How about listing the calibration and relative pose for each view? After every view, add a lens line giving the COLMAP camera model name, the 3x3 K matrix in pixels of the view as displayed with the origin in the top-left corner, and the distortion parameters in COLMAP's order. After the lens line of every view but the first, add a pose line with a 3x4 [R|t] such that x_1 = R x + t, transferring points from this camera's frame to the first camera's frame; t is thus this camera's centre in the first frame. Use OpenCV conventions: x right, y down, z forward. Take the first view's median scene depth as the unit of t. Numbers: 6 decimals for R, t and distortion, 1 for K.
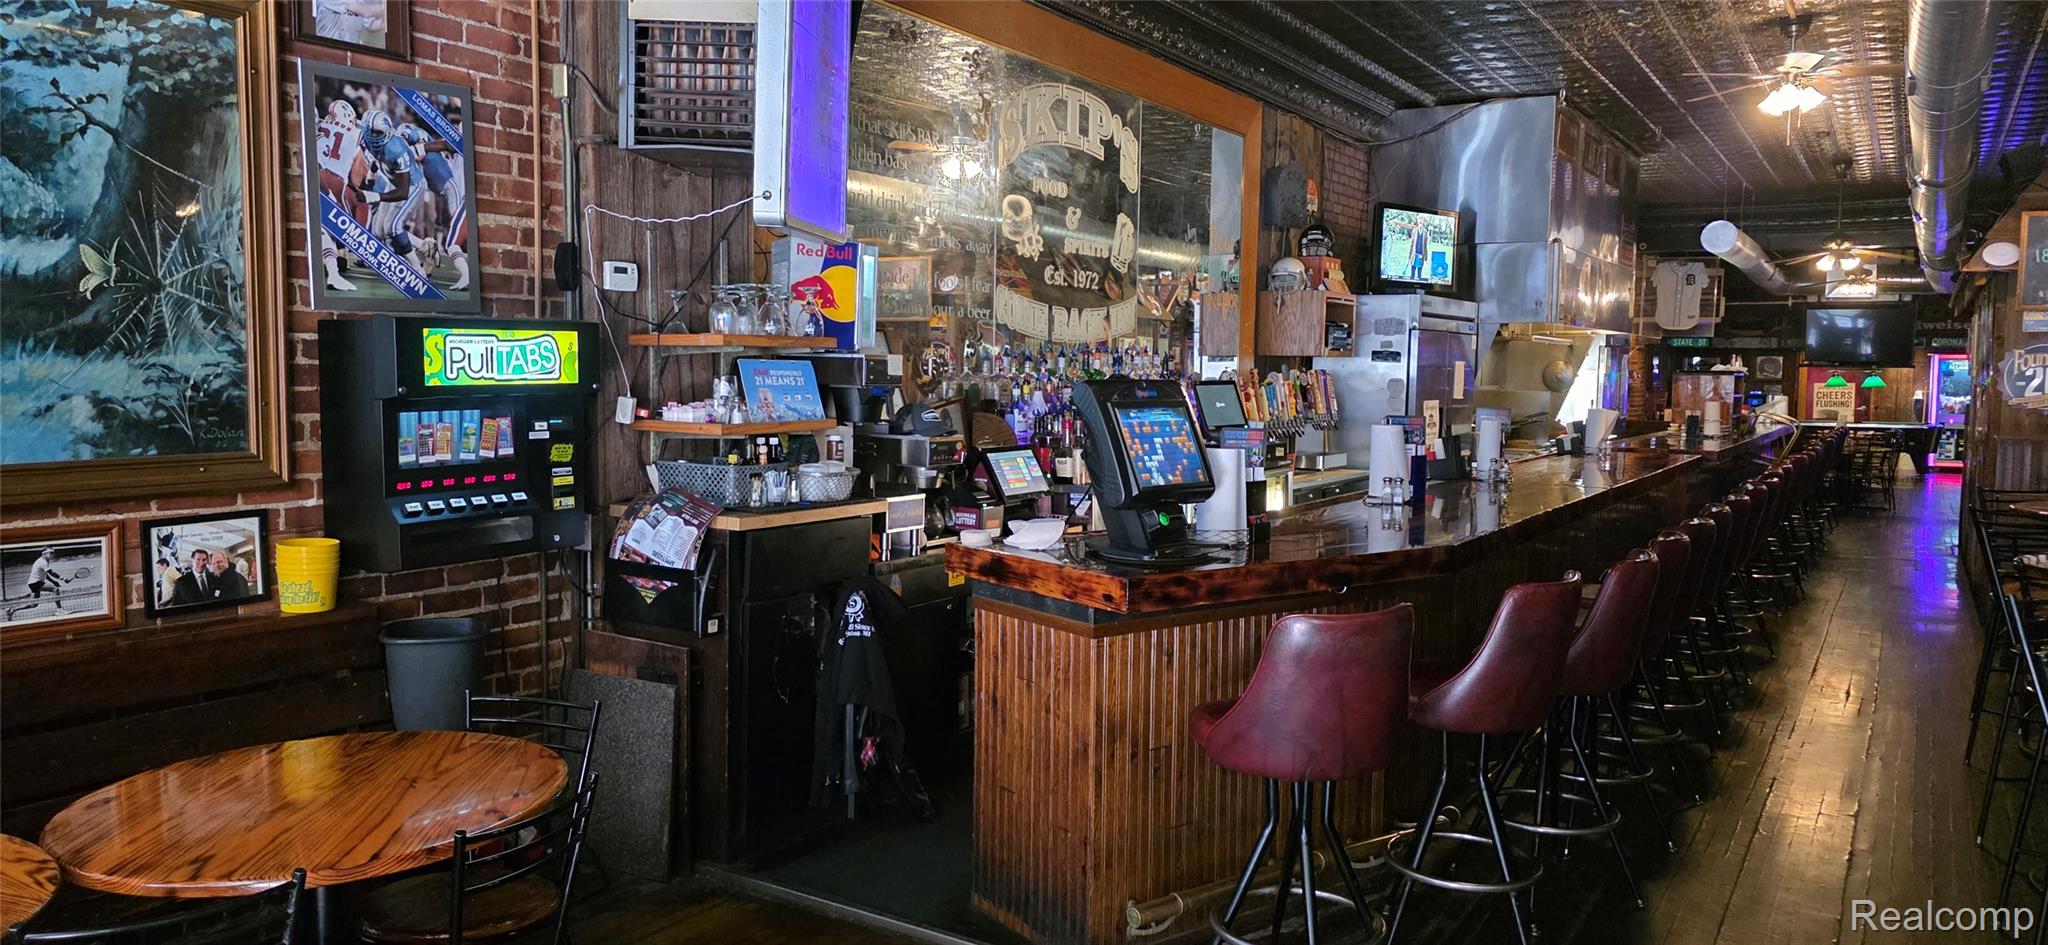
lens RADIAL K [[1423.9, 0, 1027.8], [0, 1423.9, 439.8], [0, 0, 1]] dist [0.060634, -0.002312]
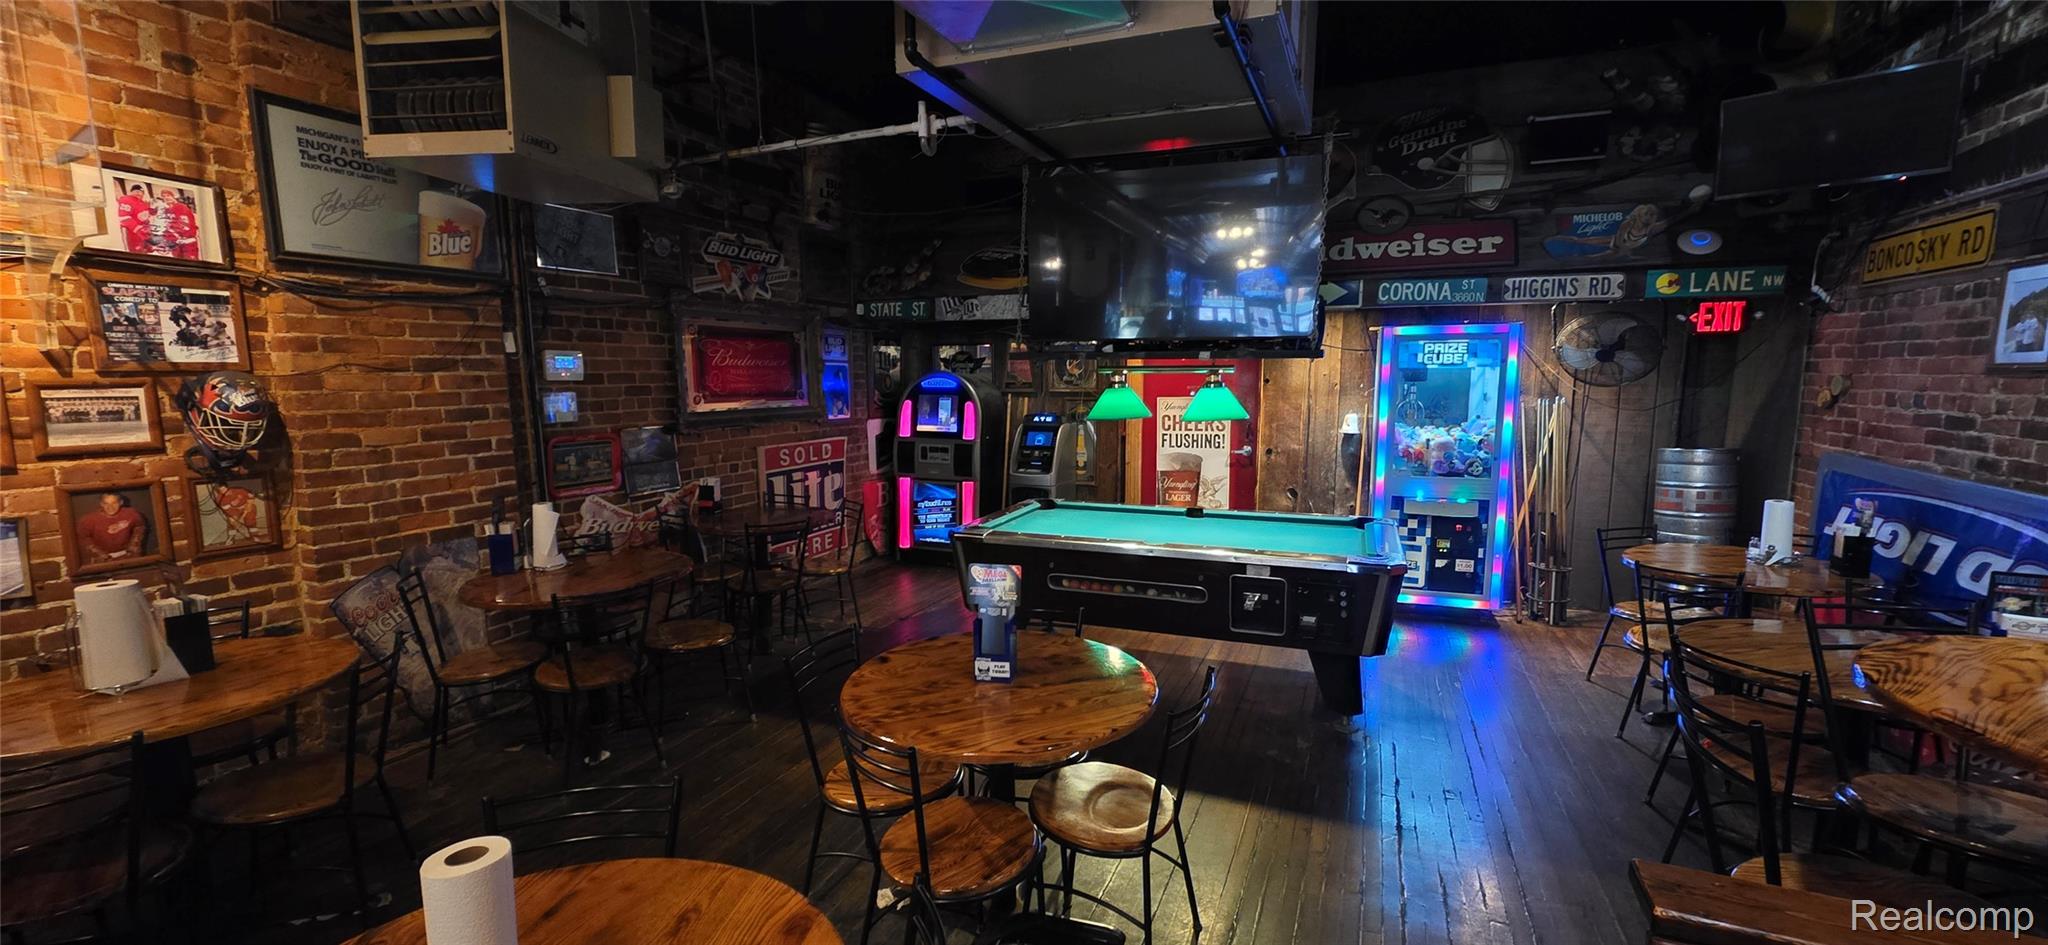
lens RADIAL K [[807.6, 0, 1024.0], [0, 807.6, 472.5], [0, 0, 1]] dist [0.001203, 0.000063]
pose [[0.989716, -0.033178, 0.139147, 0.867431], [0.022946, 0.996957, 0.074505, -0.066217], [-0.141196, -0.070546, 0.987465, 1.395865]]
